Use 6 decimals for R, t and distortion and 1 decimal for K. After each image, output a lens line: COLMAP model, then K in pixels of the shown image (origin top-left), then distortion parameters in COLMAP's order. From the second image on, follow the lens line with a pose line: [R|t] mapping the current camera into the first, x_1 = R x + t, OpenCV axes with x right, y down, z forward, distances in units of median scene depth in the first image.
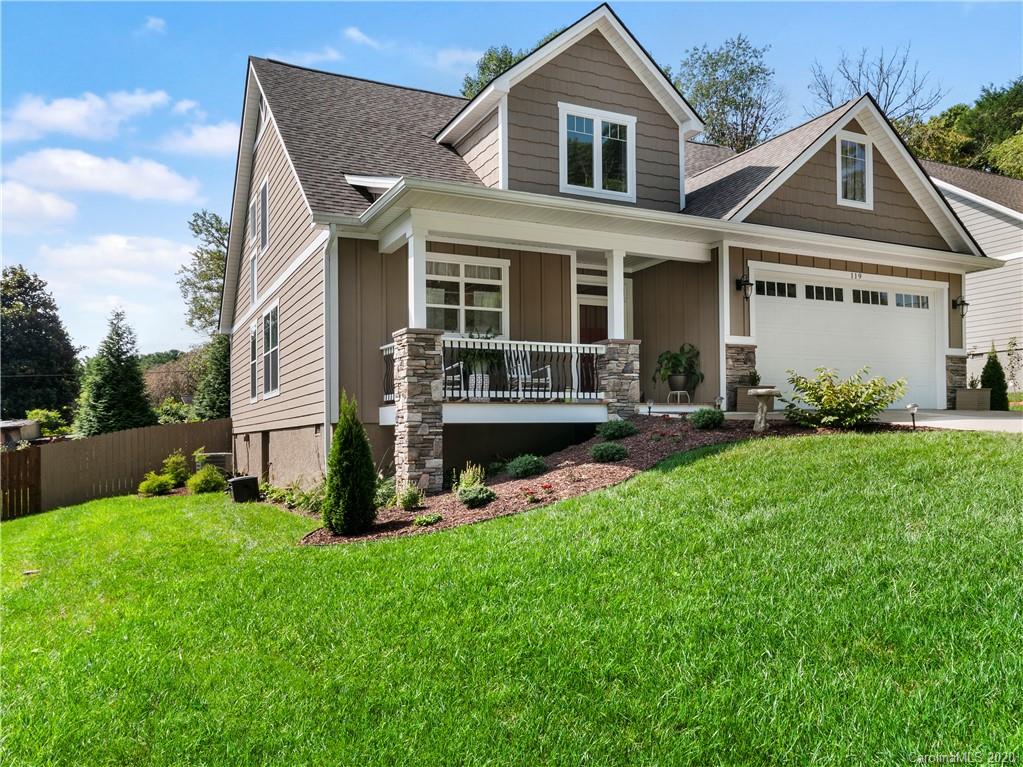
lens RADIAL K [[790.1, 0, 511.8], [0, 790.1, 386.4], [0, 0, 1]] dist [-0.002930, 0.000811]
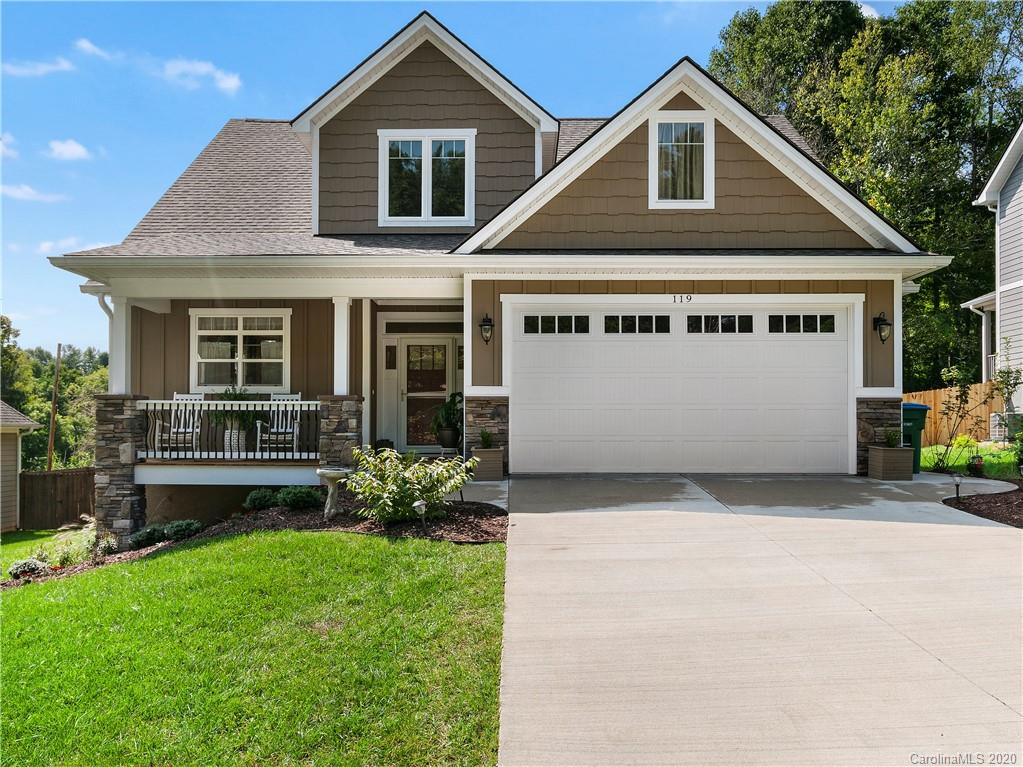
lens RADIAL K [[790.1, 0, 508.3], [0, 790.1, 385.4], [0, 0, 1]] dist [-0.002930, 0.000811]
pose [[0.887509, -0.009528, -0.460693, 0.665386], [0.015418, 0.999840, 0.009024, -0.068824], [0.460533, -0.015111, 0.887514, 0.254671]]
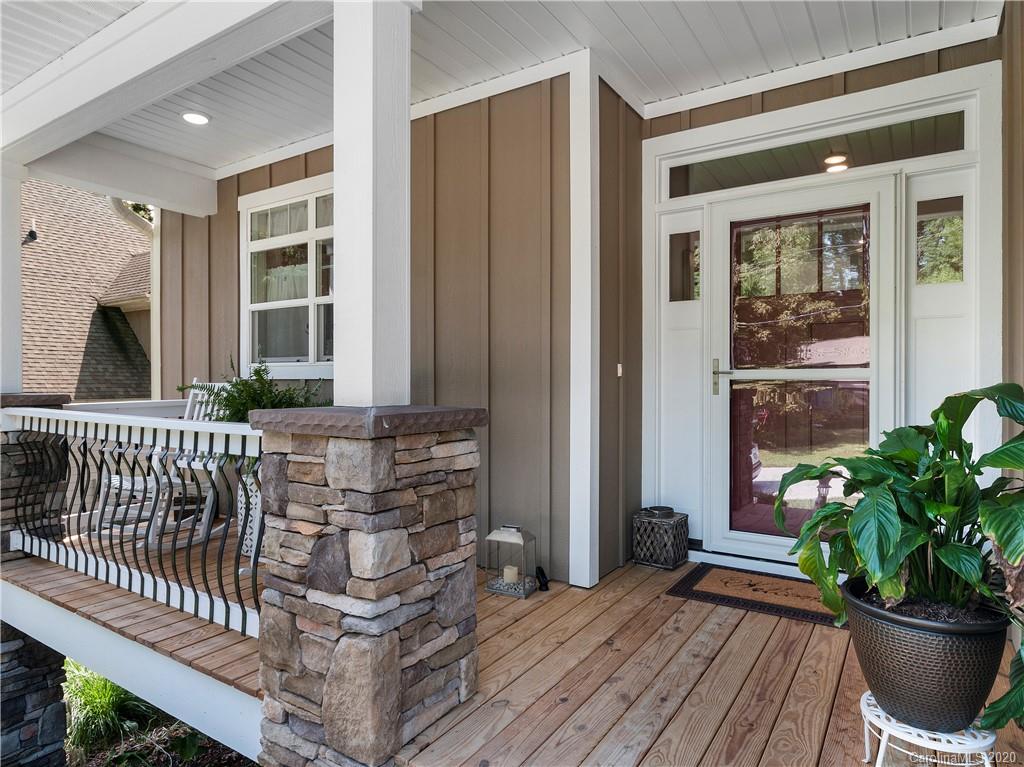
lens RADIAL K [[613.8, 0, 513.0], [0, 613.8, 382.9], [0, 0, 1]] dist [0.003642, 0.000242]
pose [[0.509167, 0.017029, -0.860499, 0.264896], [0.049651, 0.997558, 0.049121, -0.063613], [0.859235, -0.067735, 0.507078, 0.873870]]
